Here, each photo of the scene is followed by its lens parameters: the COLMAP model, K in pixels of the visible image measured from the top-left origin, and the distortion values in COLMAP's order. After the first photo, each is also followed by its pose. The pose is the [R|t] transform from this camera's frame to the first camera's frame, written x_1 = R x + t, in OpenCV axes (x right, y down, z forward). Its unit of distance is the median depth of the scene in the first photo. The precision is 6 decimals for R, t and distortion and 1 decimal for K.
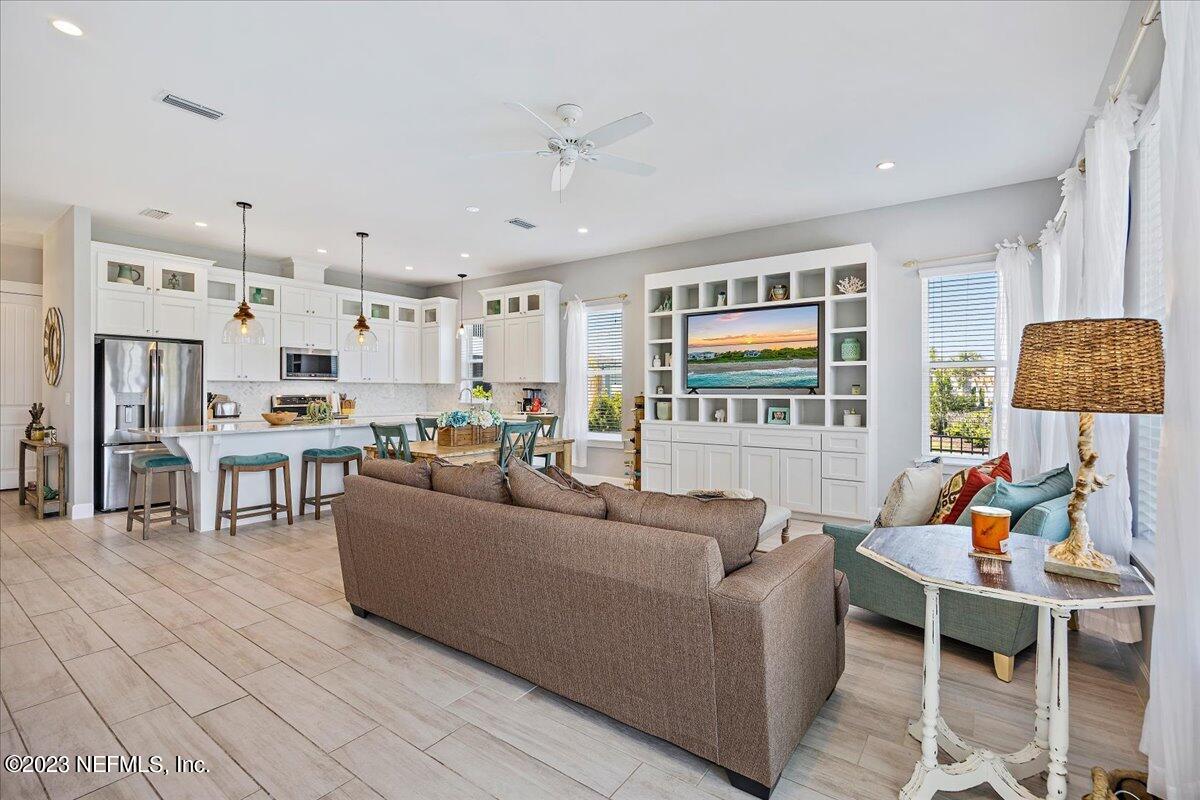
lens RADIAL K [[534.0, 0, 603.7], [0, 534.0, 389.5], [0, 0, 1]] dist [-0.008389, -0.000107]
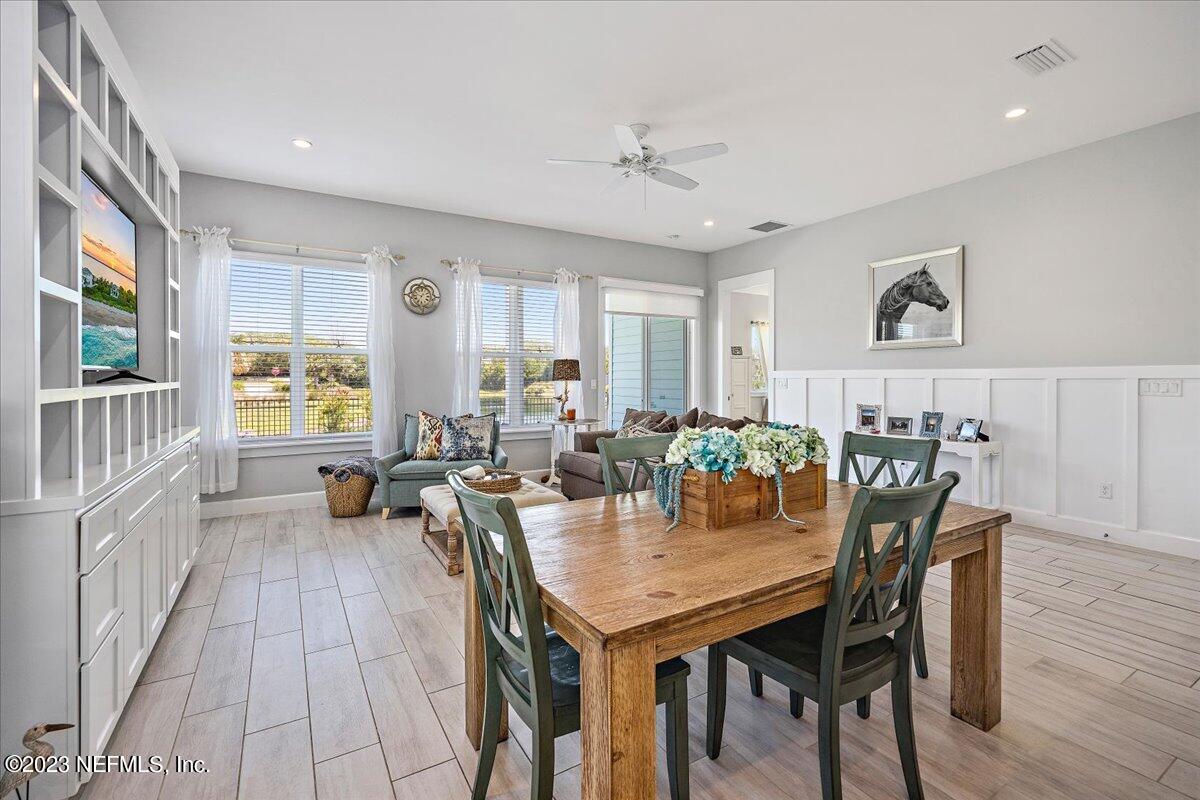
lens RADIAL K [[543.2, 0, 607.7], [0, 543.2, 367.0], [0, 0, 1]] dist [0.002977, 0.000697]
pose [[-0.922594, 0.005058, 0.385739, -0.261884], [-0.002785, 0.999801, -0.019770, 0.004206], [-0.385762, -0.019314, -0.922396, 1.207574]]
